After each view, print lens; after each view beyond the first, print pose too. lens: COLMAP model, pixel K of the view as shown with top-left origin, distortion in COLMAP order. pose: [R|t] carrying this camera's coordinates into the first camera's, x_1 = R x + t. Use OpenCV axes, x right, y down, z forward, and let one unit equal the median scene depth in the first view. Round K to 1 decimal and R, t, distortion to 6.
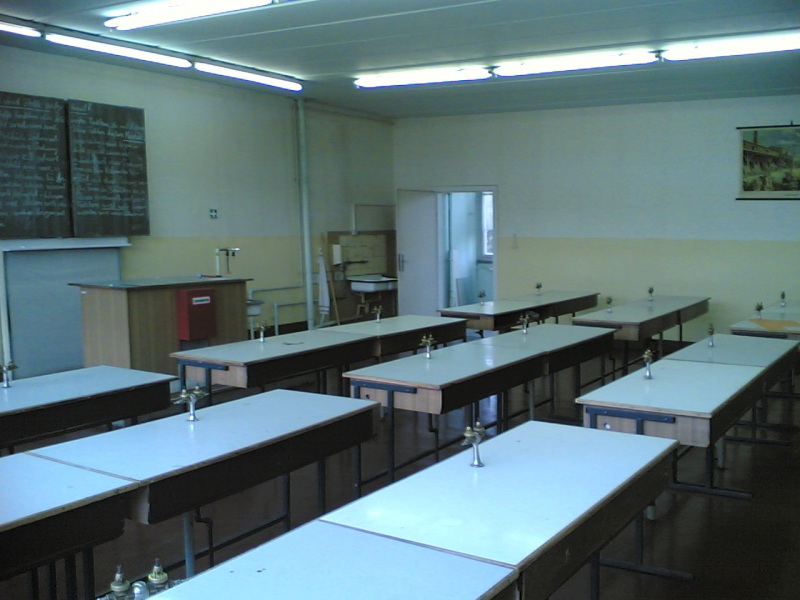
lens RADIAL K [[878.6, 0, 400.0], [0, 878.6, 300.0], [0, 0, 1]] dist [0.066968, -0.352123]
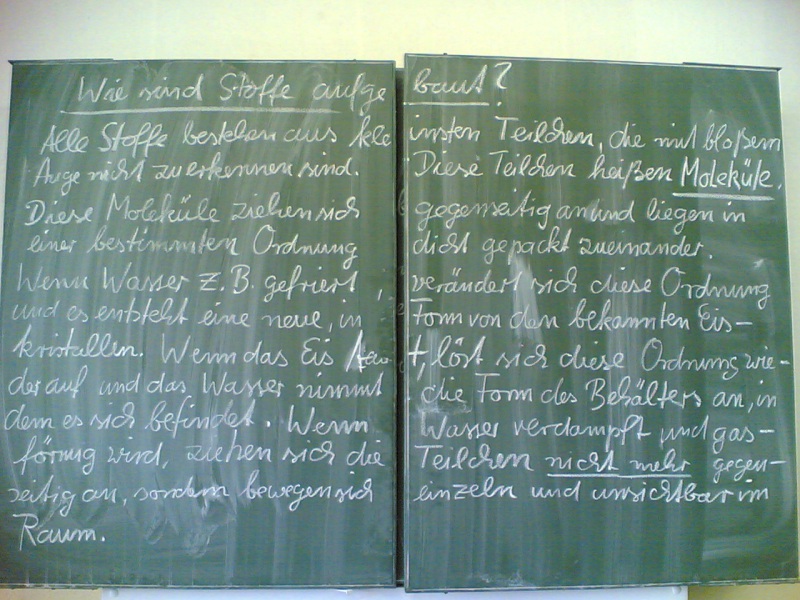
lens RADIAL K [[878.6, 0, 400.0], [0, 878.6, 300.0], [0, 0, 1]] dist [0.066968, -0.352123]
pose [[0.548155, -0.059471, -0.834260, -0.155652], [-0.080363, 0.989109, -0.123312, -0.119132], [0.832507, 0.134638, 0.537406, 0.836573]]
